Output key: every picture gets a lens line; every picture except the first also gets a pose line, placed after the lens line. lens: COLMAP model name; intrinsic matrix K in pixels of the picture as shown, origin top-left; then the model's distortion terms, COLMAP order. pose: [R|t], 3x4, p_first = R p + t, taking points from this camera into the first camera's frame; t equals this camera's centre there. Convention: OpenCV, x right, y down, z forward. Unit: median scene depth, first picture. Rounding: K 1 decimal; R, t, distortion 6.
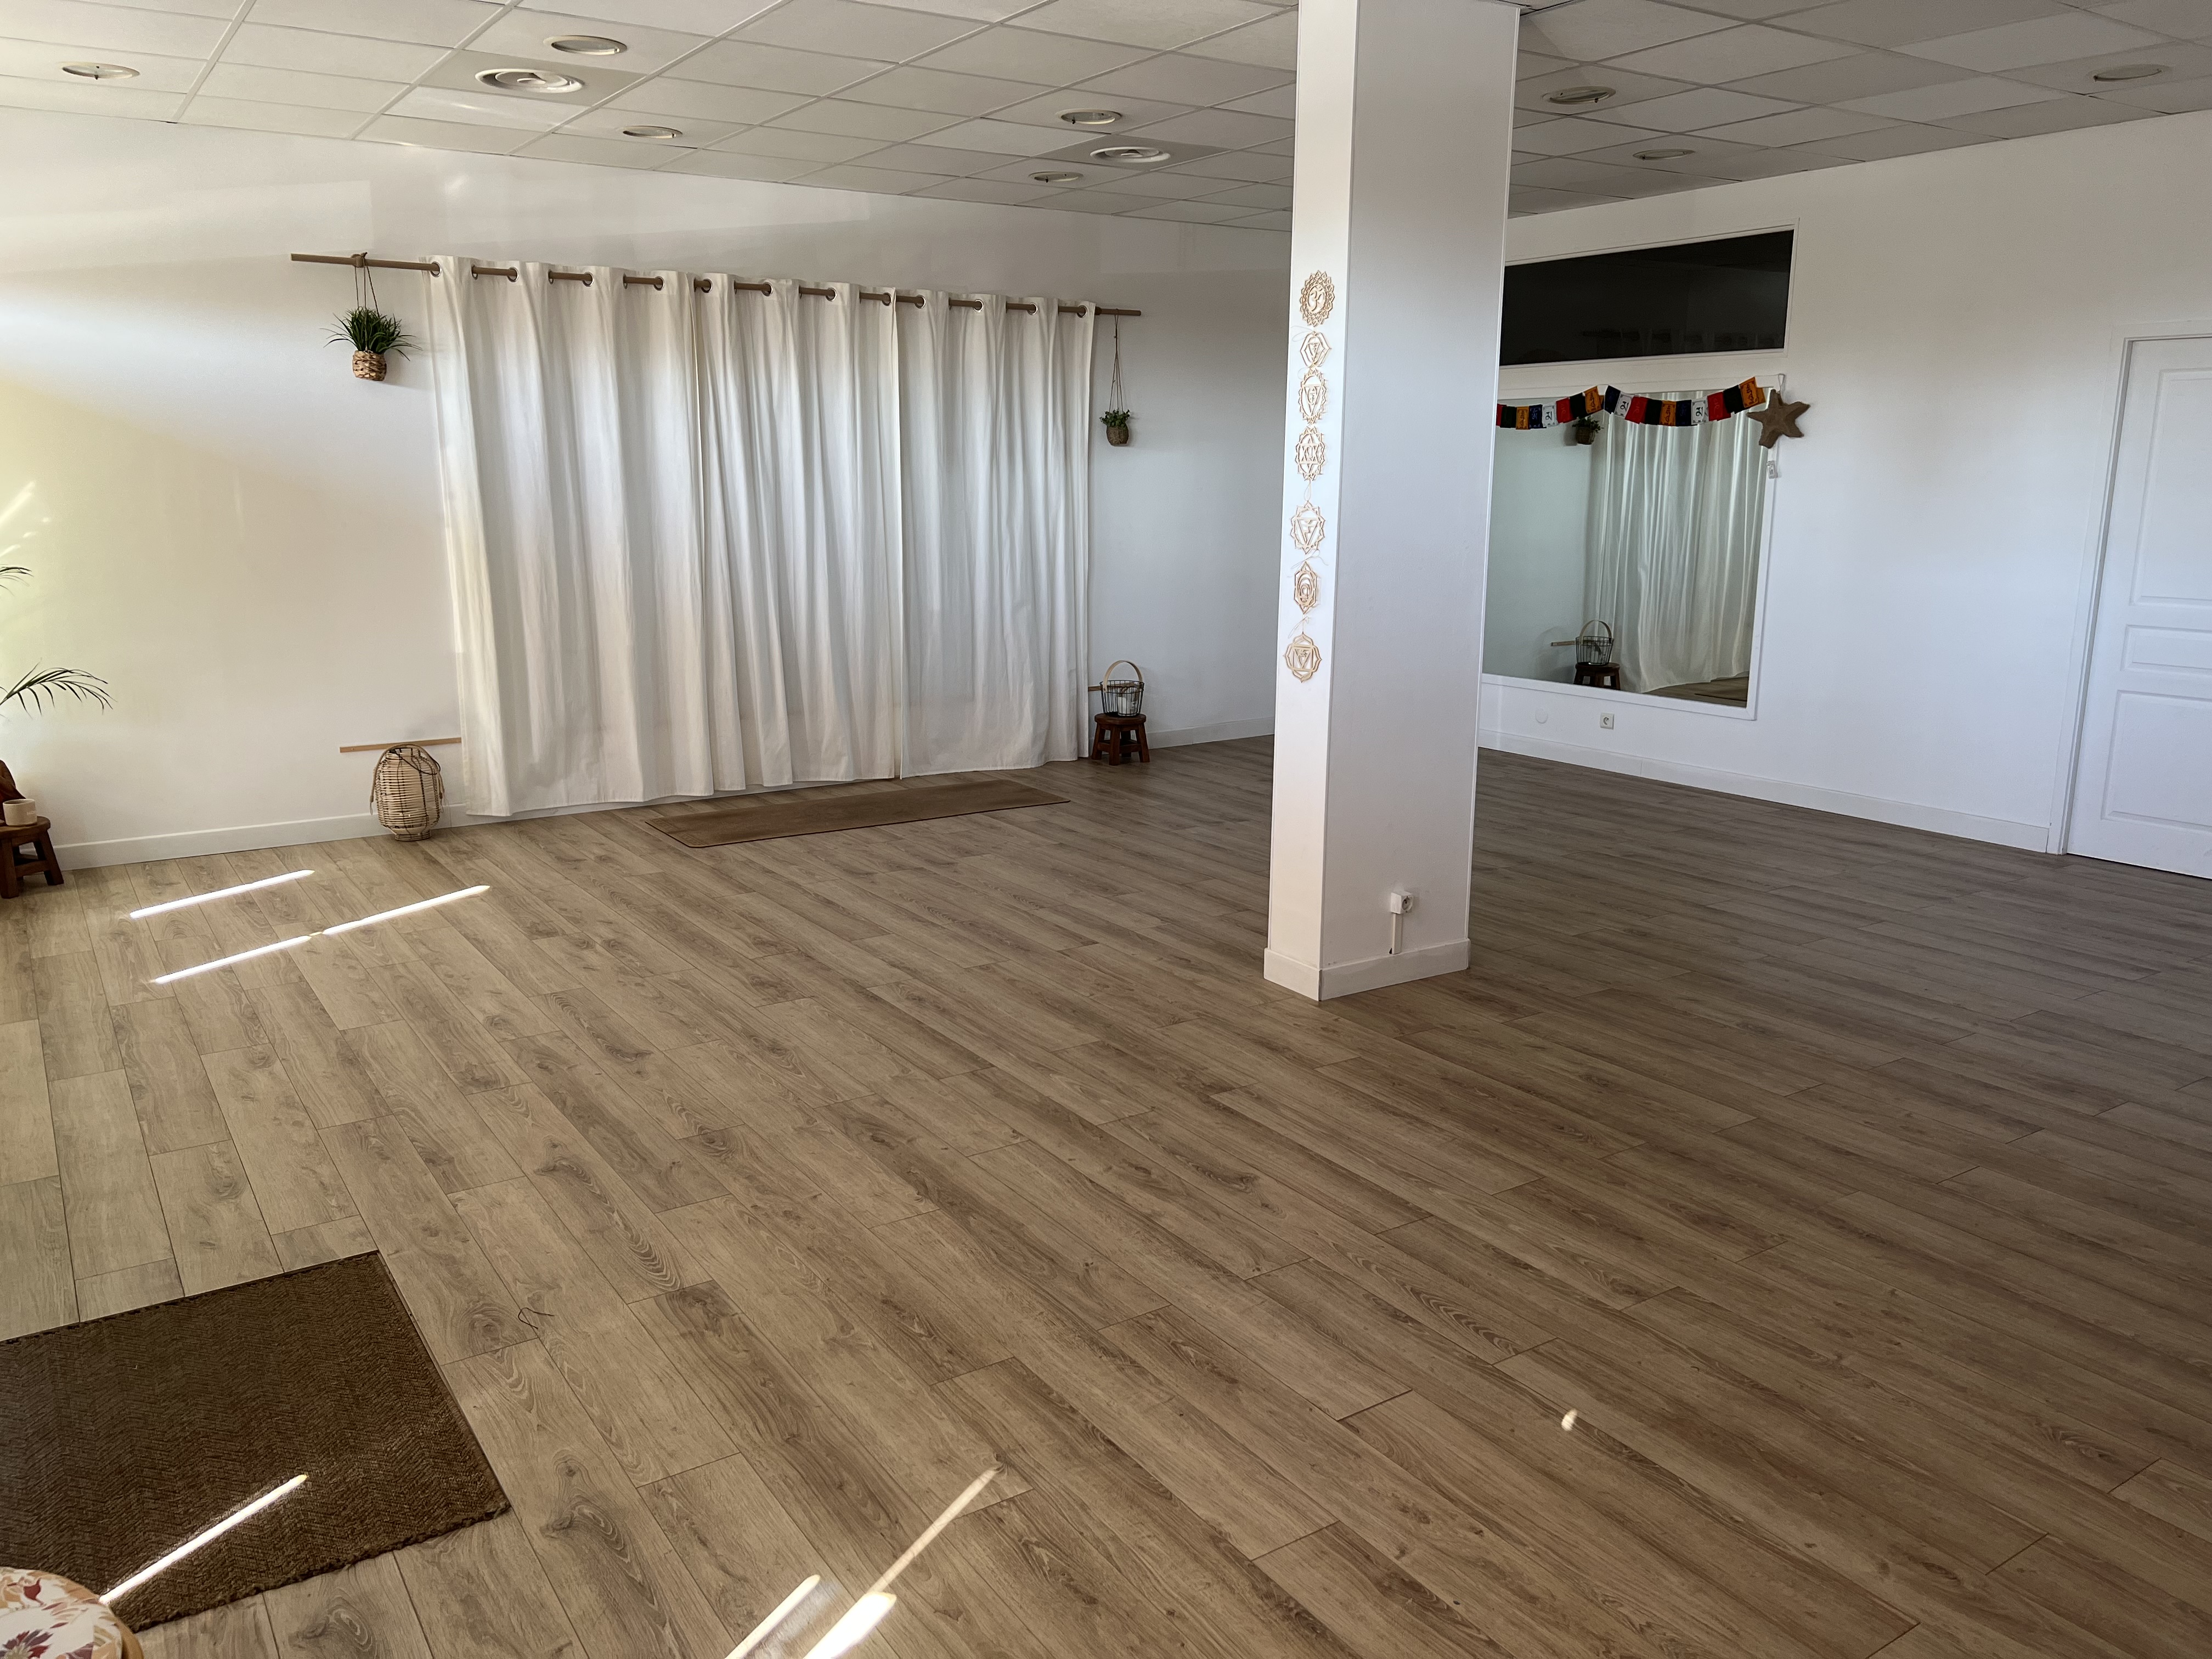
lens RADIAL K [[1660.7, 0, 1118.3], [0, 1660.7, 849.3], [0, 0, 1]] dist [0.045522, -0.049450]
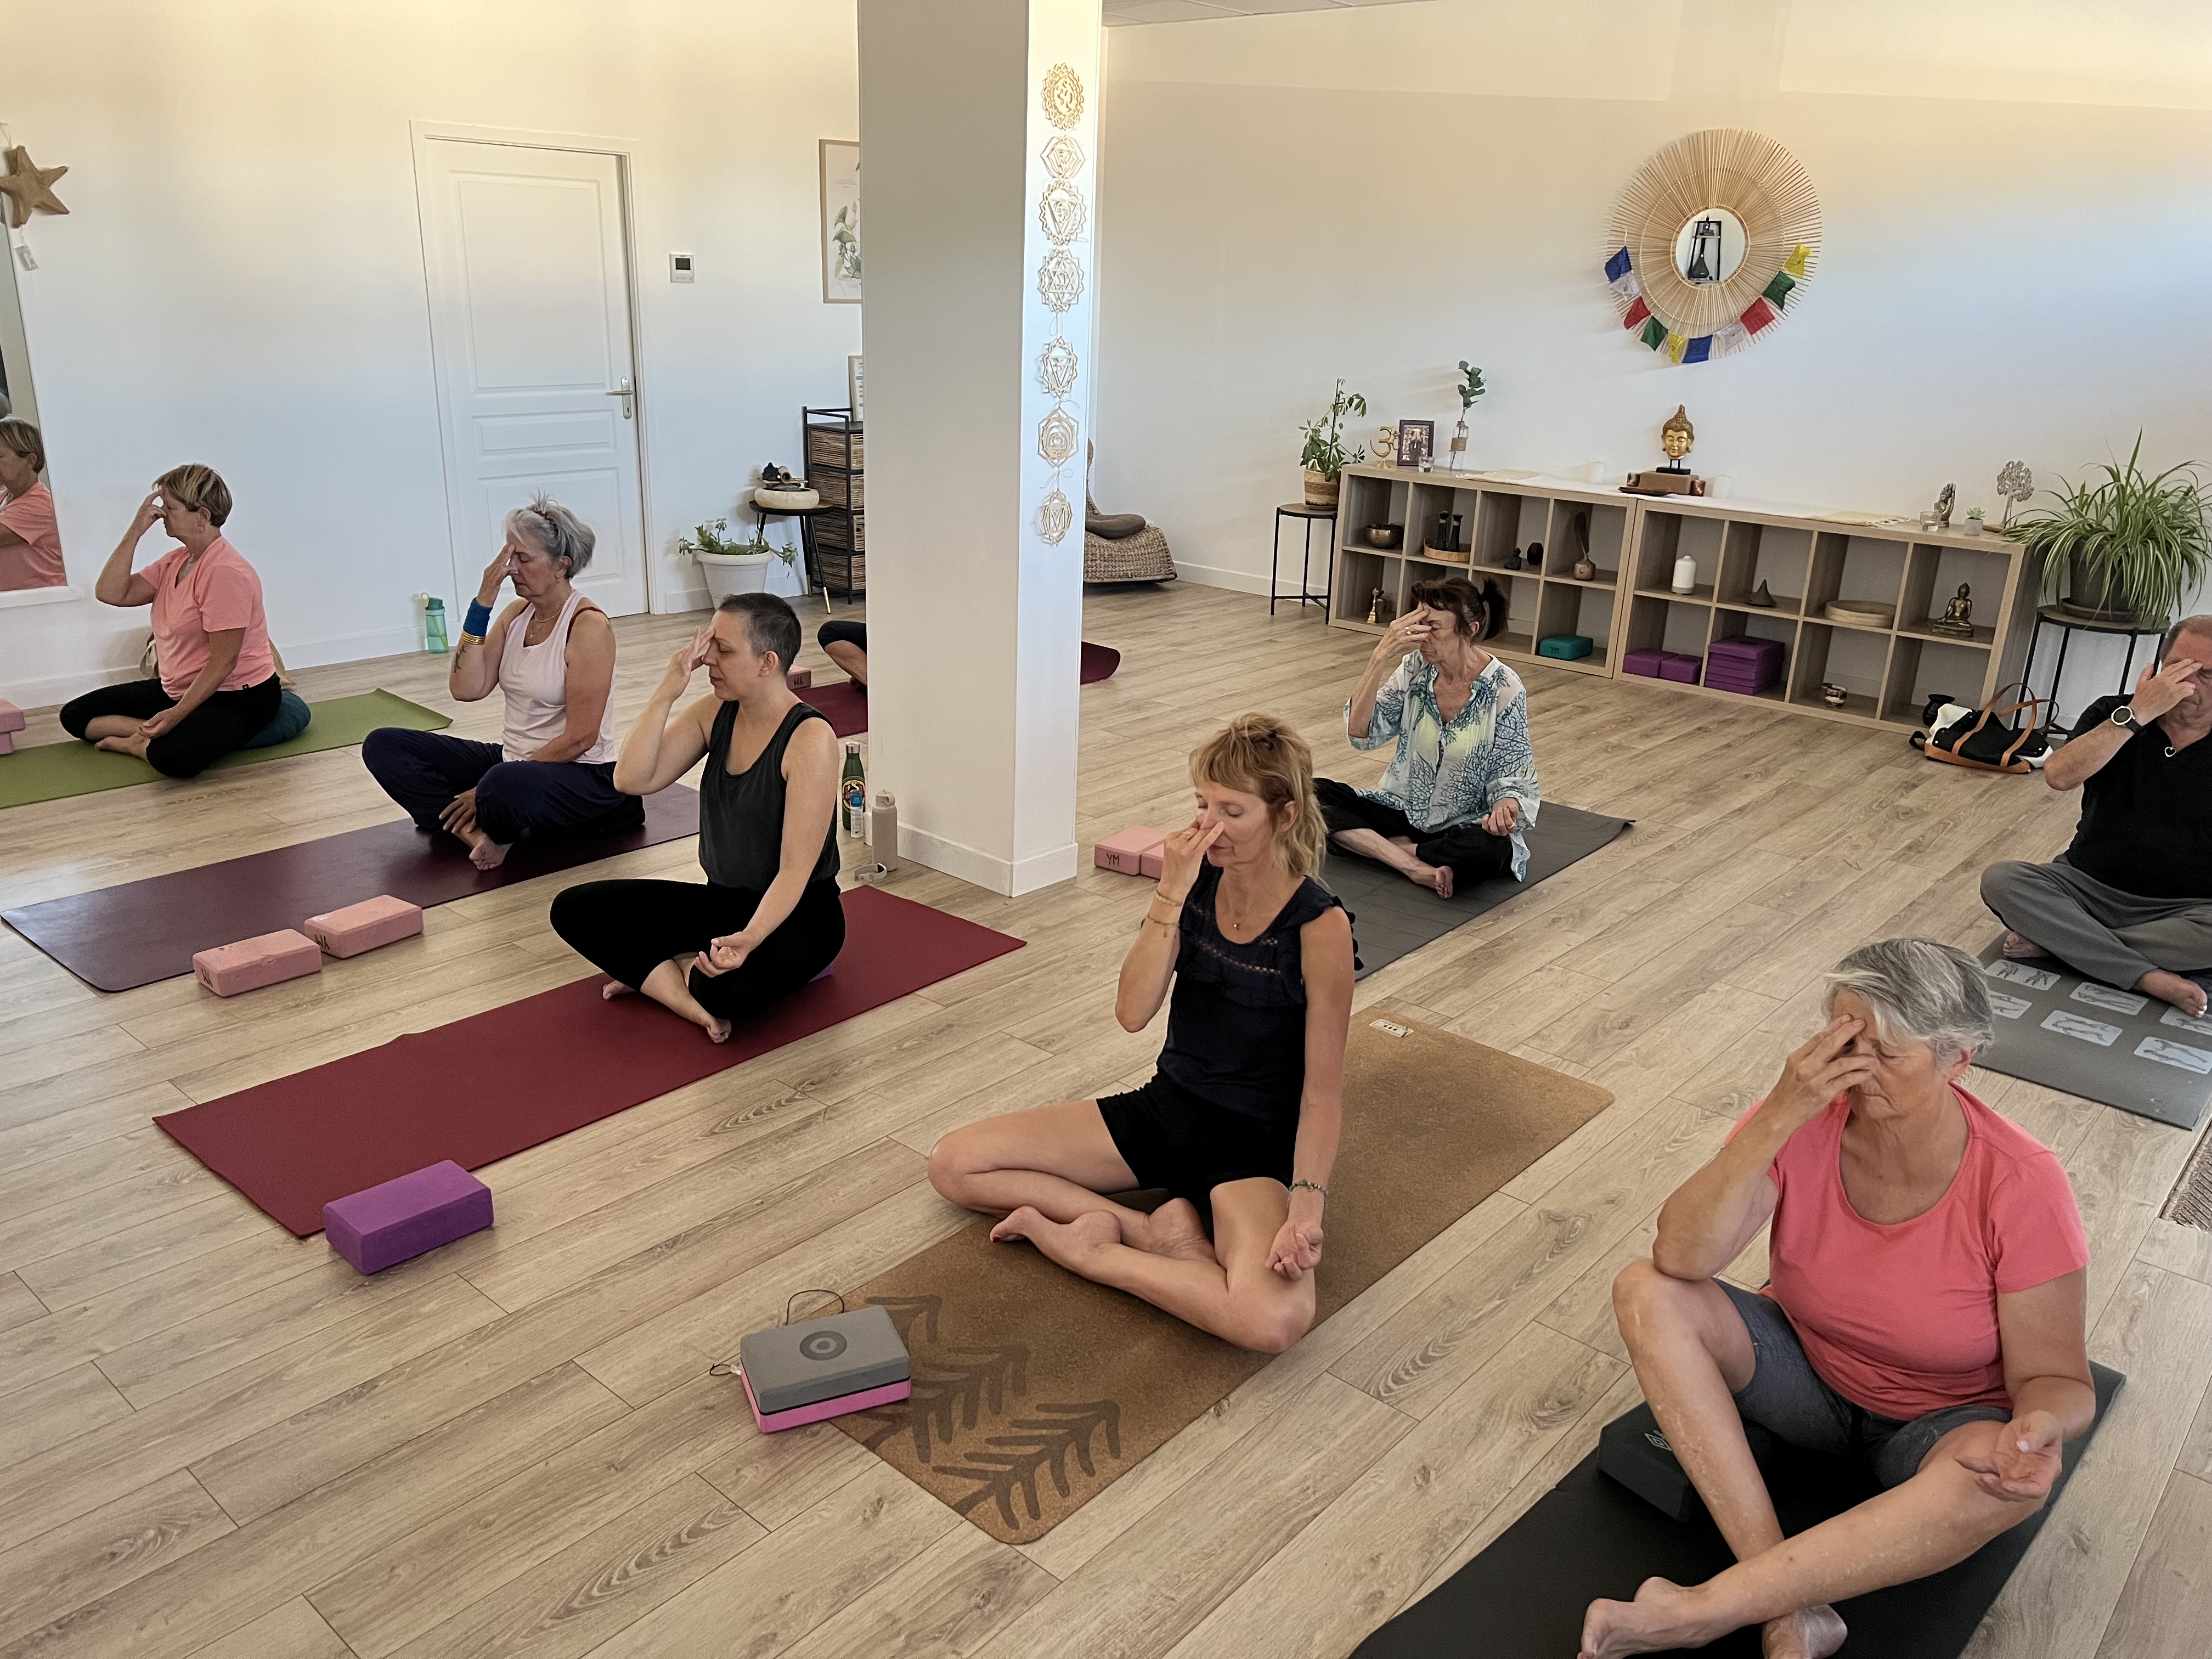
lens RADIAL K [[1661.2, 0, 1098.6], [0, 1661.2, 845.3], [0, 0, 1]] dist [0.045007, -0.050040]
pose [[-0.254981, -0.326427, 0.910181, -0.846313], [0.189754, 0.906100, 0.378122, -0.321087], [-0.948145, 0.269124, -0.169097, 1.309890]]
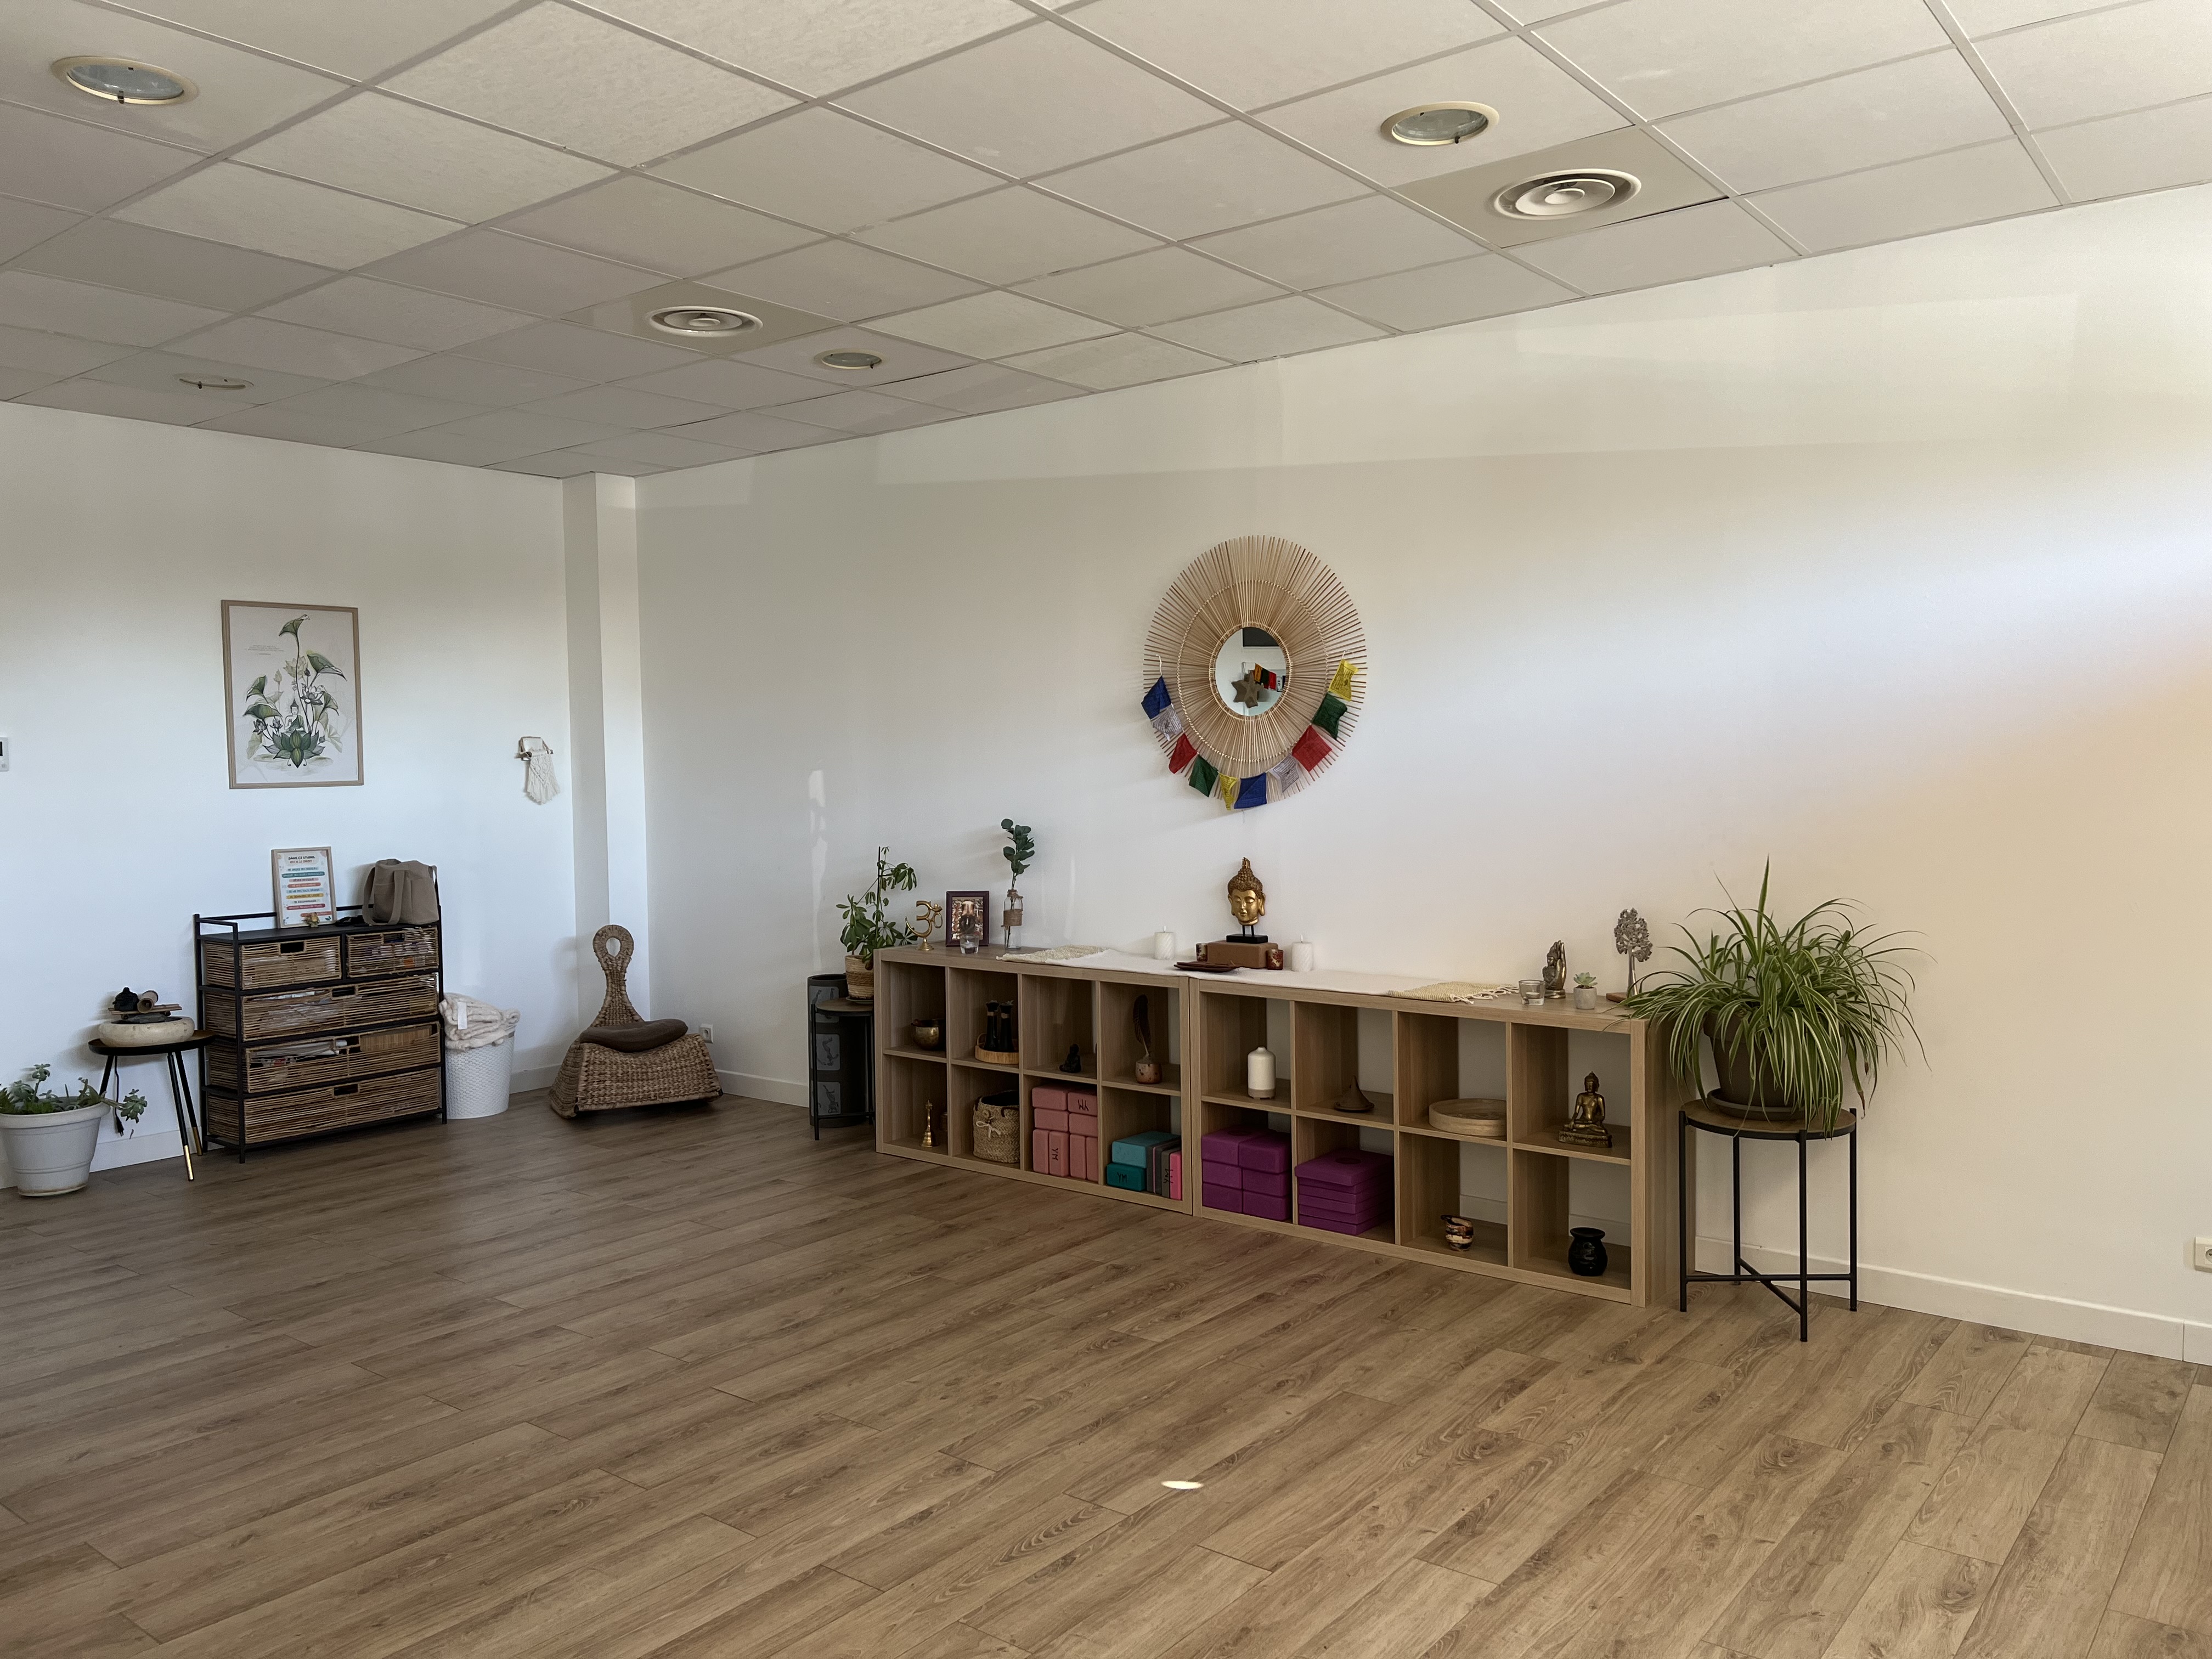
lens RADIAL K [[1665.8, 0, 1106.0], [0, 1665.8, 829.5], [0, 0, 1]] dist [0.043667, -0.049900]
pose [[-0.306227, -0.039216, 0.951150, -0.554215], [0.231356, 0.966129, 0.114320, -0.177844], [-0.923417, 0.255063, -0.286782, 0.837825]]
